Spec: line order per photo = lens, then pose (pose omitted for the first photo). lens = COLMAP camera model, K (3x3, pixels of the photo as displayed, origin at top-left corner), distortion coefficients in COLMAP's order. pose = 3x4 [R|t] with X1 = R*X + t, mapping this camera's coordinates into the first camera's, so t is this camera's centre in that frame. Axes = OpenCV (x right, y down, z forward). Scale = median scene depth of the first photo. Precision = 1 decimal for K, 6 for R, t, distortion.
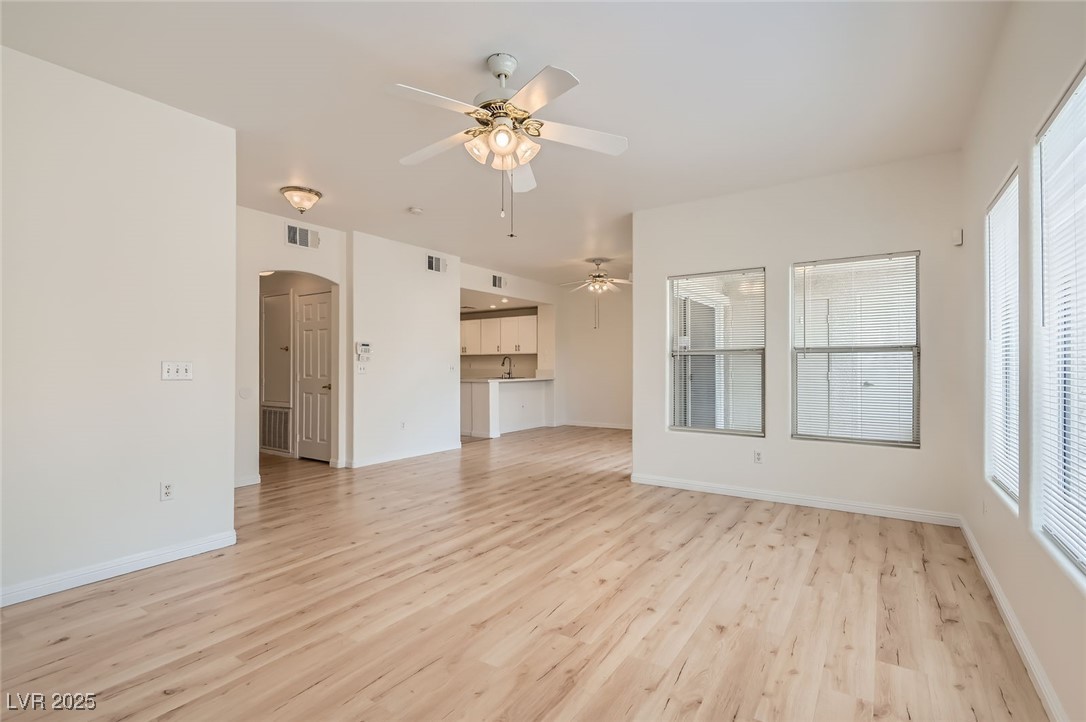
lens RADIAL K [[501.5, 0, 539.6], [0, 501.5, 368.6], [0, 0, 1]] dist [0.006301, -0.004110]
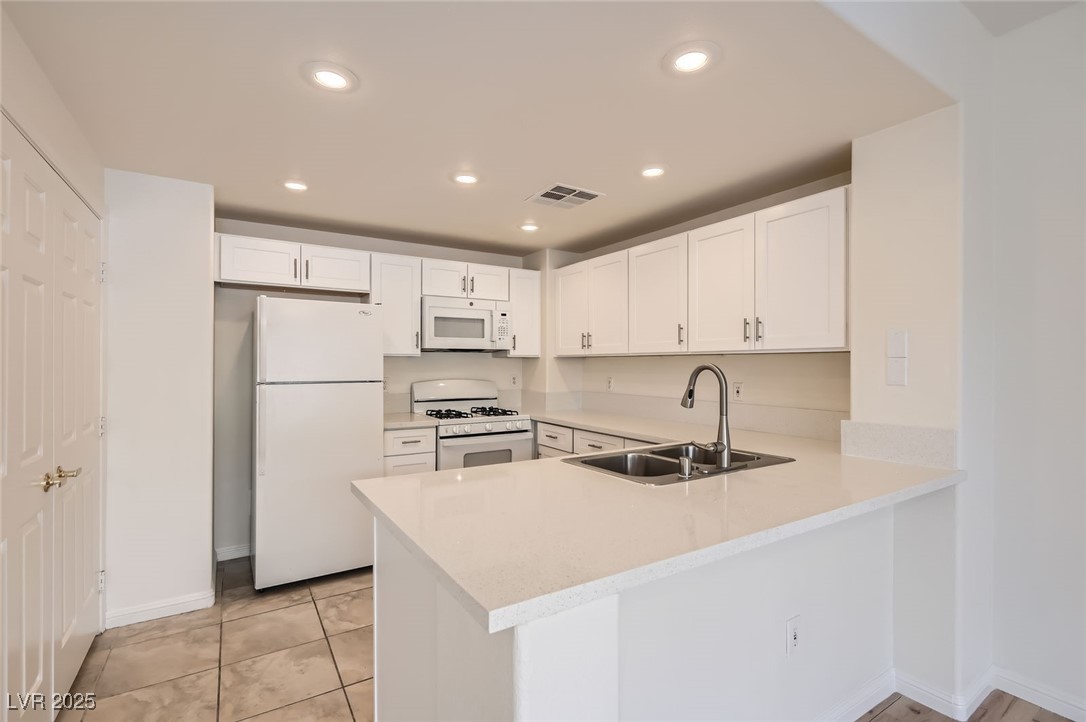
lens RADIAL K [[501.5, 0, 523.5], [0, 501.5, 362.8], [0, 0, 1]] dist [0.006301, -0.004110]
pose [[0.902754, -0.000632, -0.430156, -0.105584], [0.001067, 0.999999, 0.000771, -0.064289], [0.430156, -0.001155, 0.902754, 1.906742]]
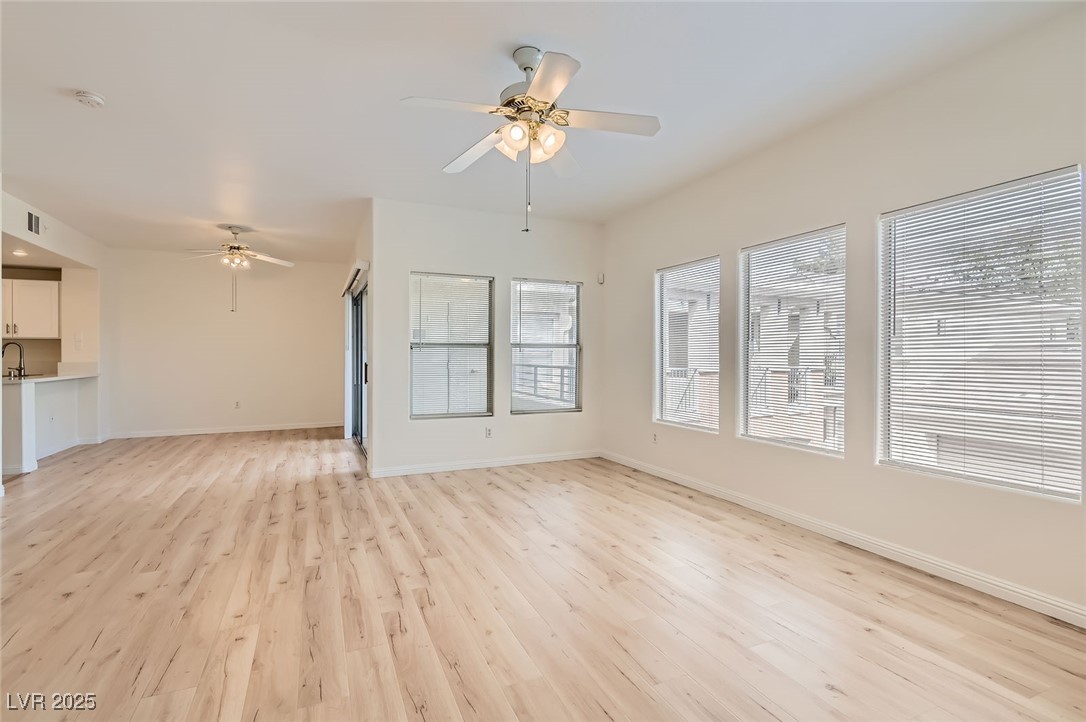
lens RADIAL K [[501.5, 0, 527.8], [0, 501.5, 355.3], [0, 0, 1]] dist [0.006301, -0.004110]
pose [[0.535761, 0.003418, 0.844363, -0.618048], [0.004103, 0.999969, -0.006652, -0.002303], [-0.844360, 0.007029, 0.535731, 0.307789]]
